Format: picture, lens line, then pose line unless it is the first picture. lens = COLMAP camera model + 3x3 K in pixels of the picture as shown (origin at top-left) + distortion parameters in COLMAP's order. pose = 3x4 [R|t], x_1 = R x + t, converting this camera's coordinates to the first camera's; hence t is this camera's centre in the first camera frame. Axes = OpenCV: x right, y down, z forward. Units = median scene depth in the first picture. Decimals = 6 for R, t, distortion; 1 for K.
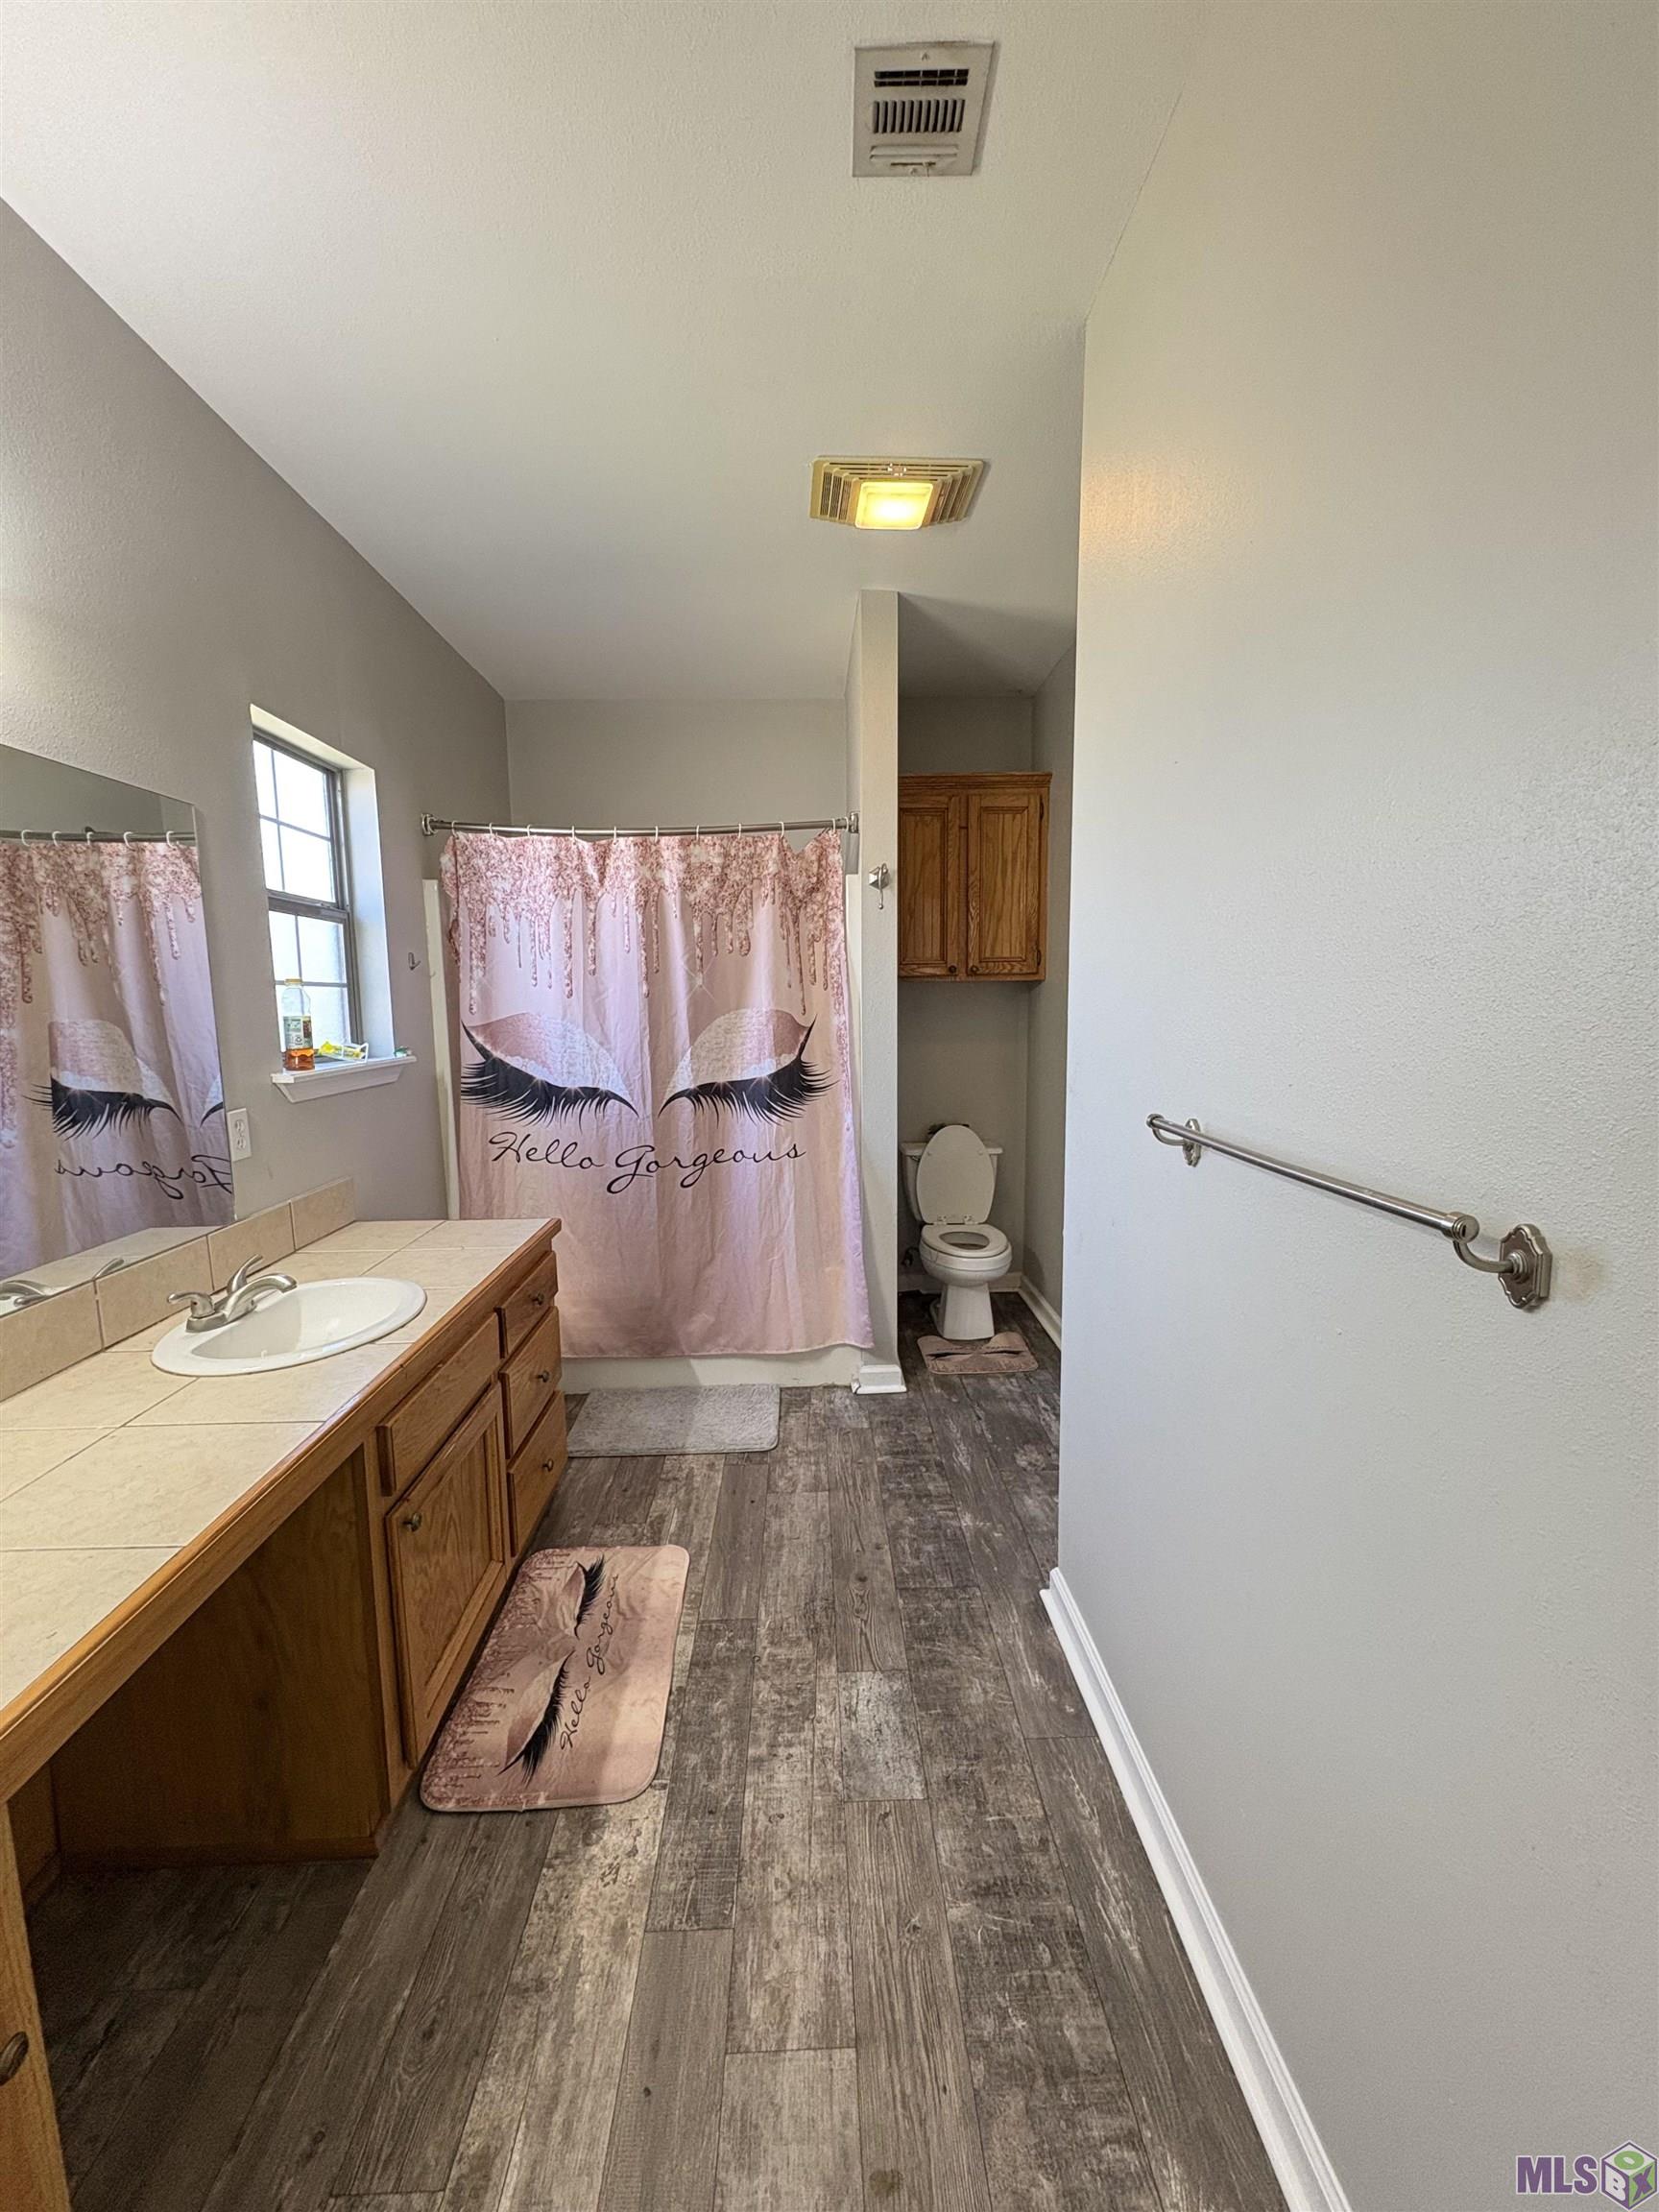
lens RADIAL K [[872.2, 0, 826.1], [0, 872.2, 1105.9], [0, 0, 1]] dist [-0.005652, 0.000897]
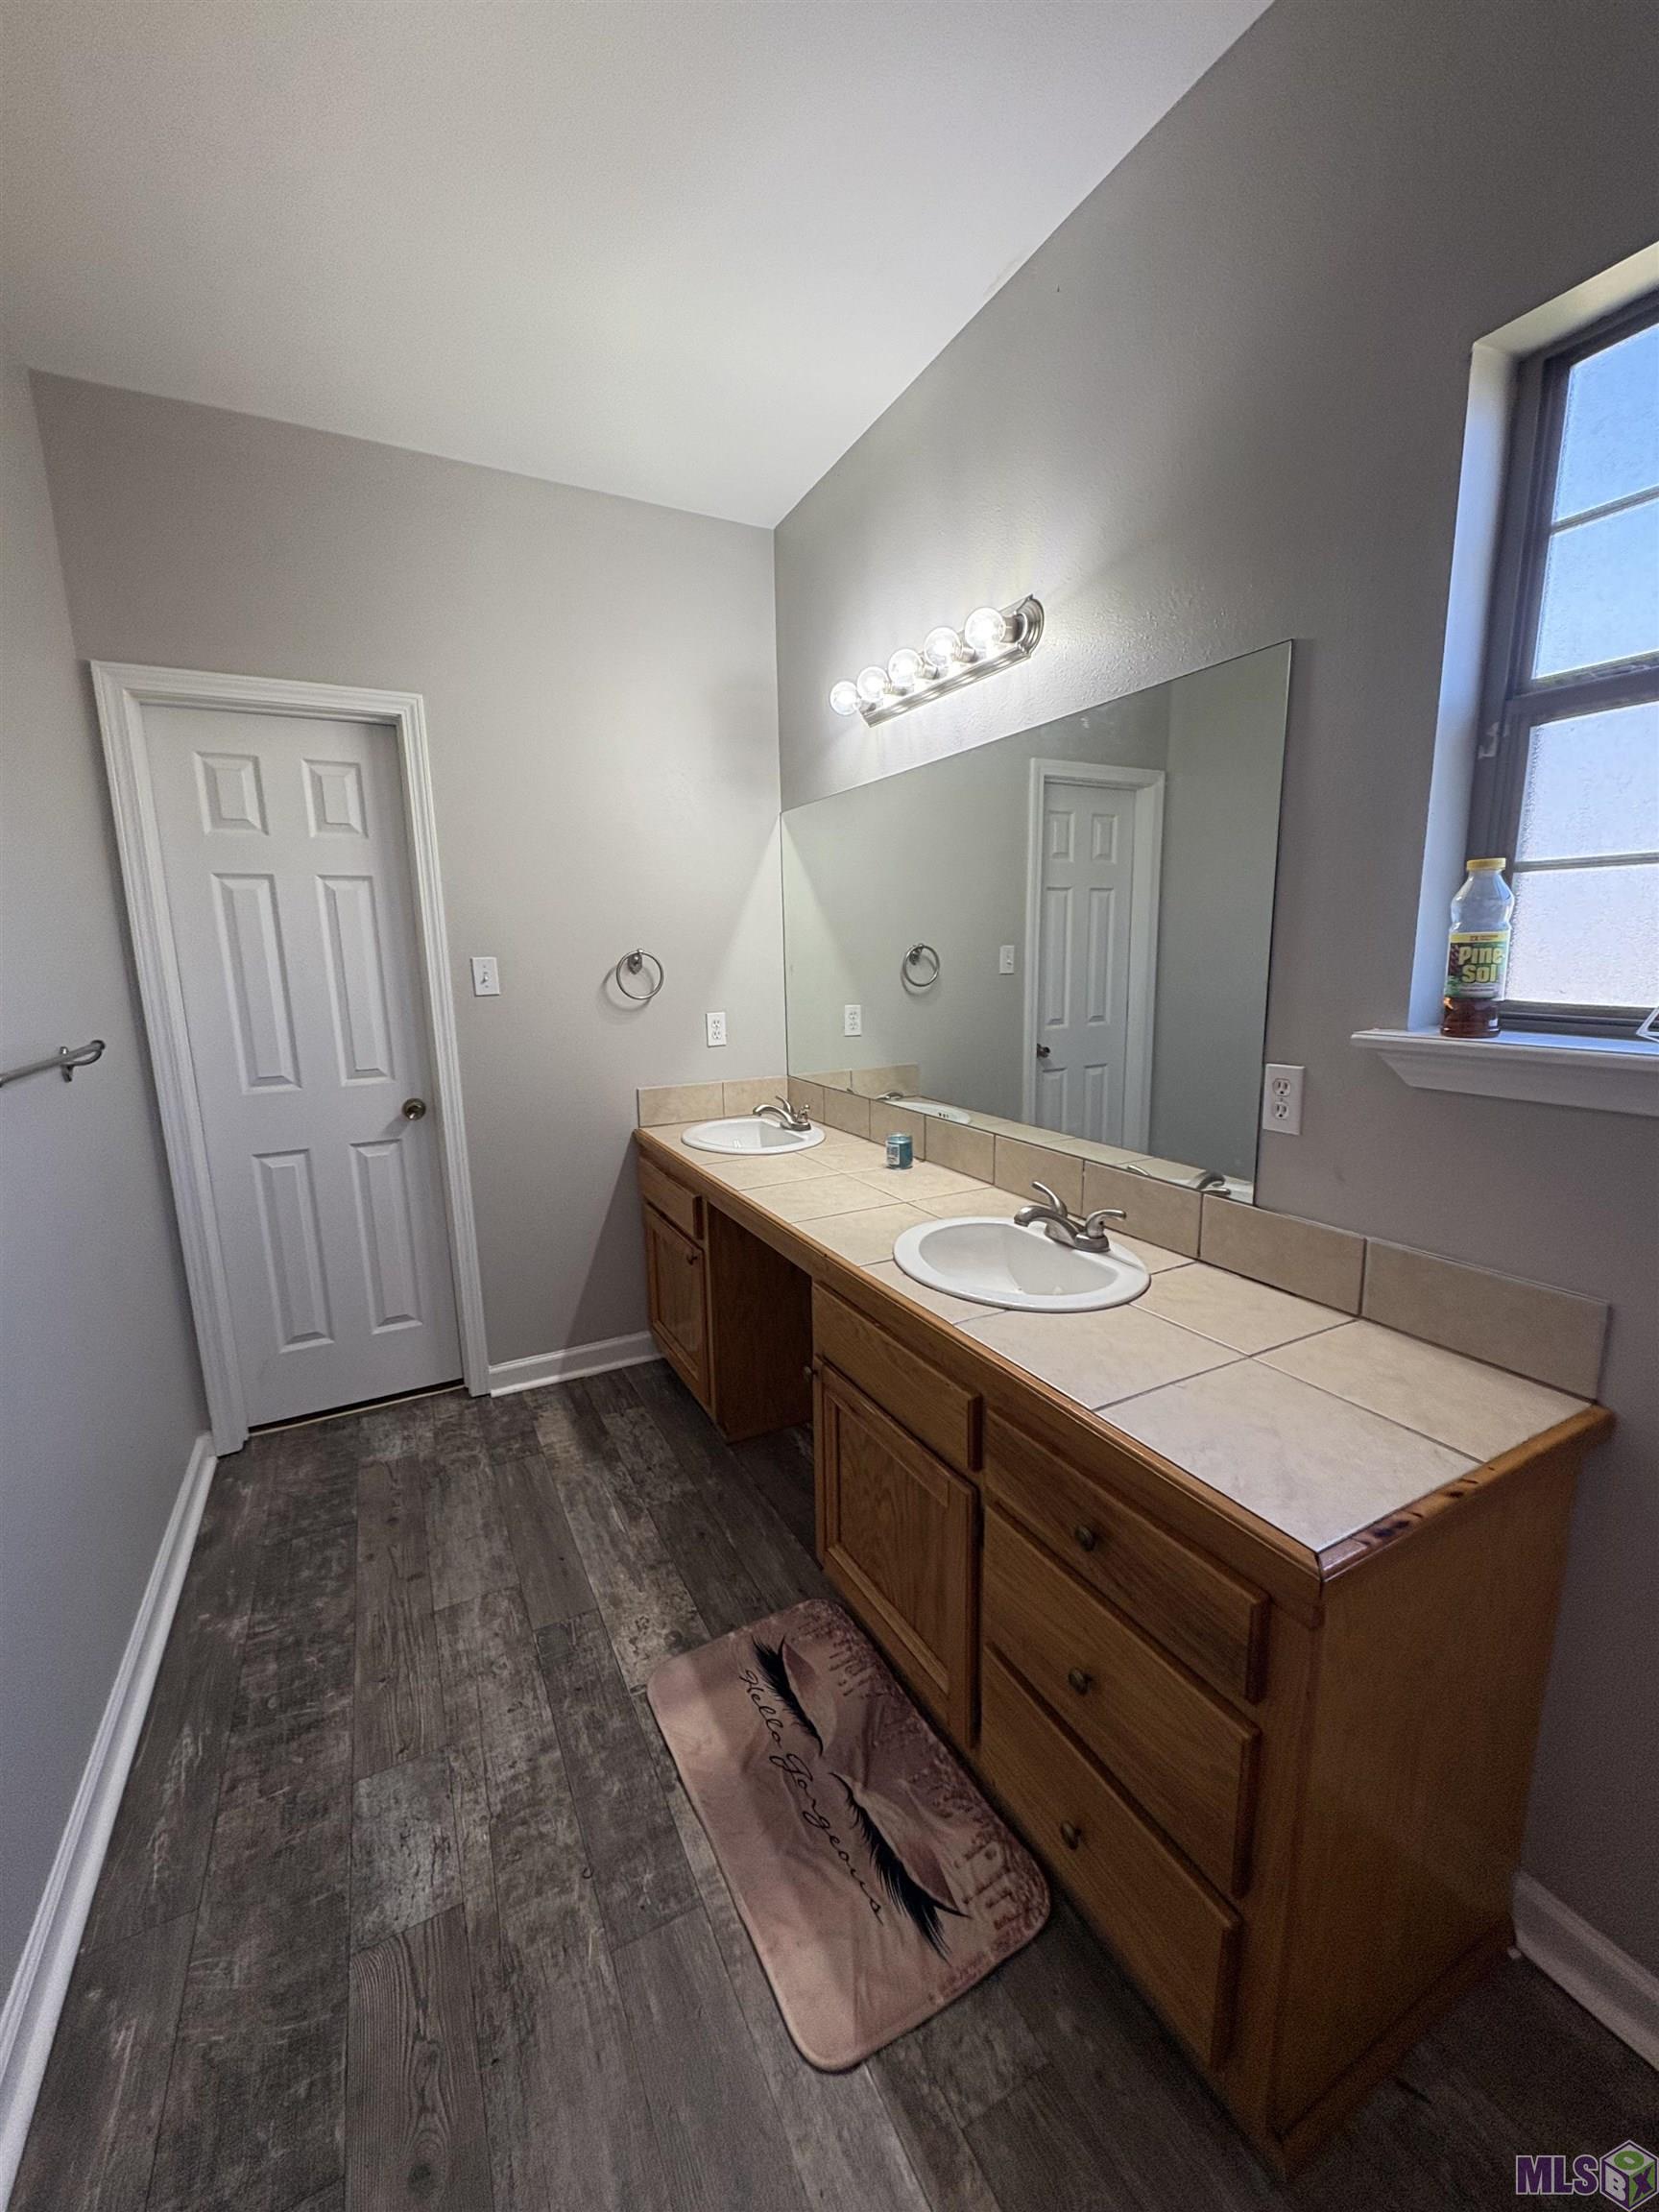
lens RADIAL K [[872.2, 0, 844.8], [0, 872.2, 1109.1], [0, 0, 1]] dist [-0.005652, 0.000897]
pose [[-0.890396, 0.129422, -0.436399, -0.042203], [-0.014430, 0.950219, 0.311247, -0.208886], [0.454957, 0.283431, -0.844204, 1.687322]]
